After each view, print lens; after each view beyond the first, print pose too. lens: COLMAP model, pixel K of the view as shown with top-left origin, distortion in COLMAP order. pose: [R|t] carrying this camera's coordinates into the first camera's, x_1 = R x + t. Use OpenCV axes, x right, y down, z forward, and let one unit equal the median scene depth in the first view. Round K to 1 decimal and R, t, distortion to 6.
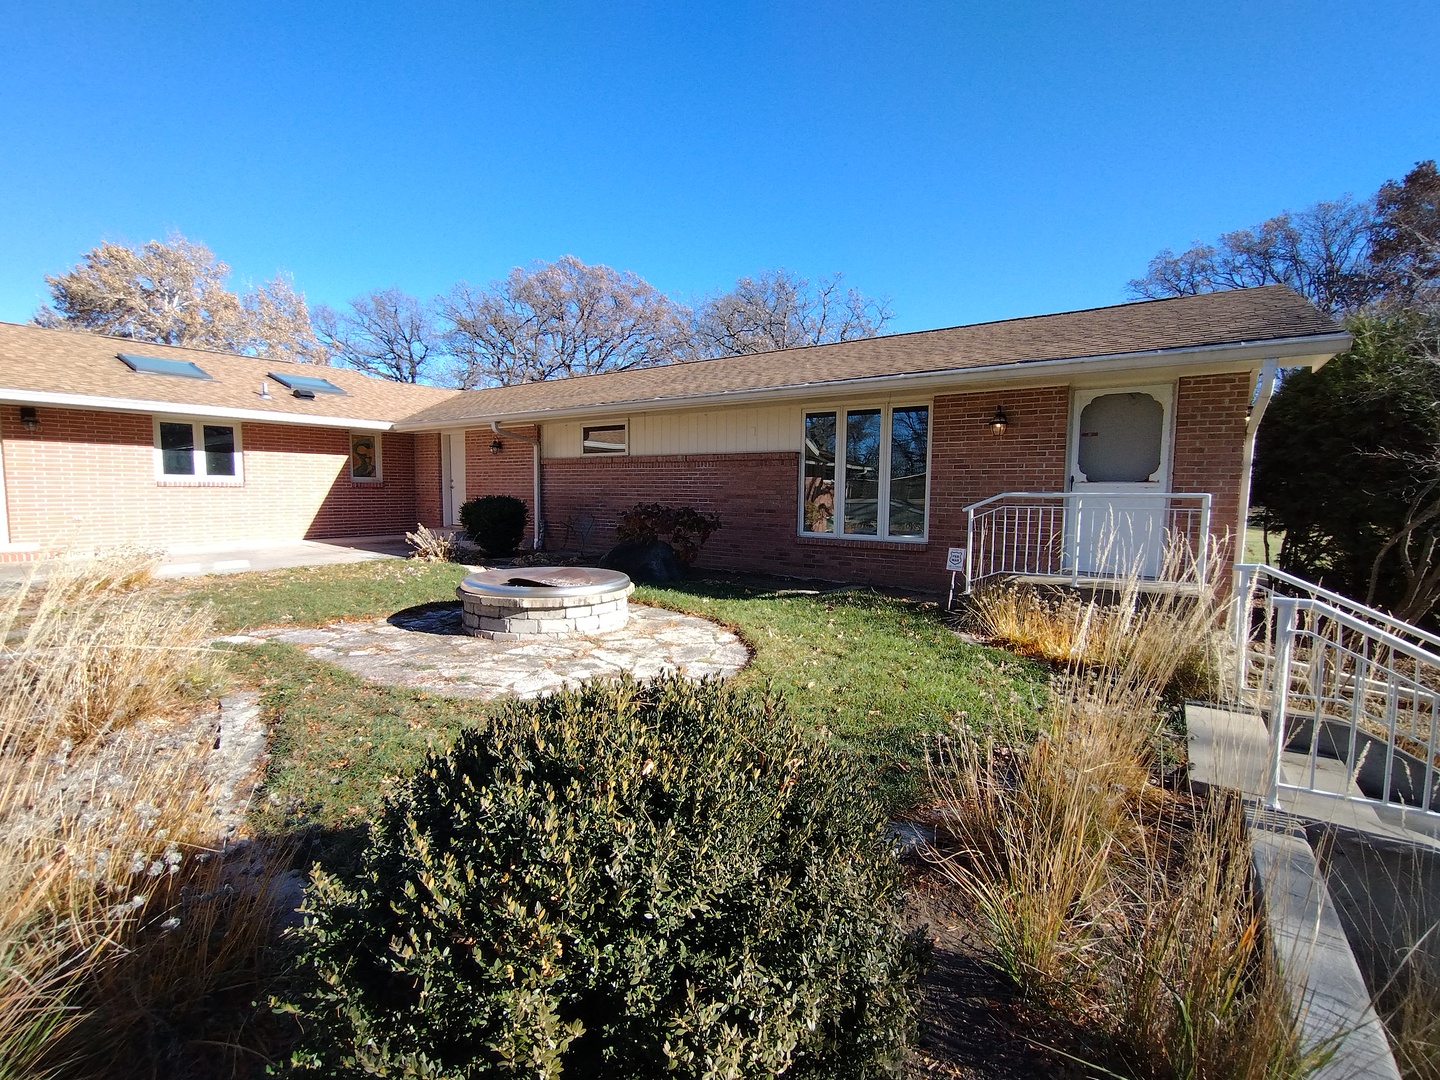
lens RADIAL K [[626.5, 0, 715.5], [0, 626.5, 545.0], [0, 0, 1]] dist [0.001007, -0.000097]
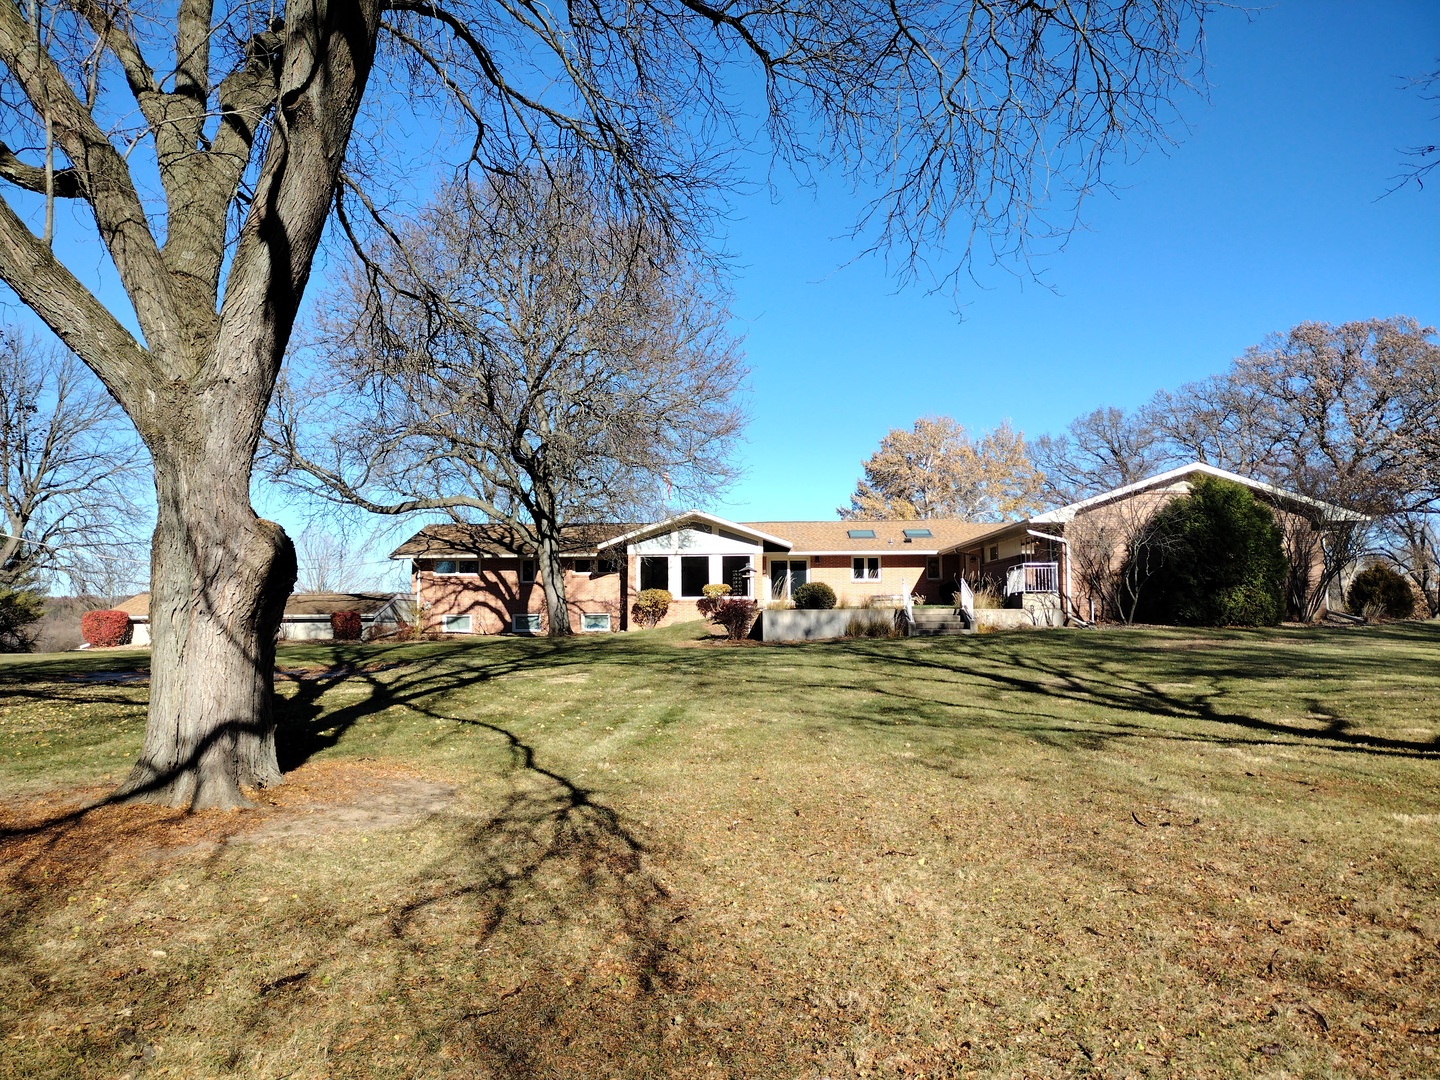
lens RADIAL K [[1126.5, 0, 723.4], [0, 1126.5, 545.9], [0, 0, 1]] dist [0.095737, 0.002375]
pose [[0.556102, -0.071887, -0.828000, 2.413298], [-0.066850, 0.989156, -0.130776, 0.358823], [0.828421, 0.128076, 0.545265, -1.785145]]
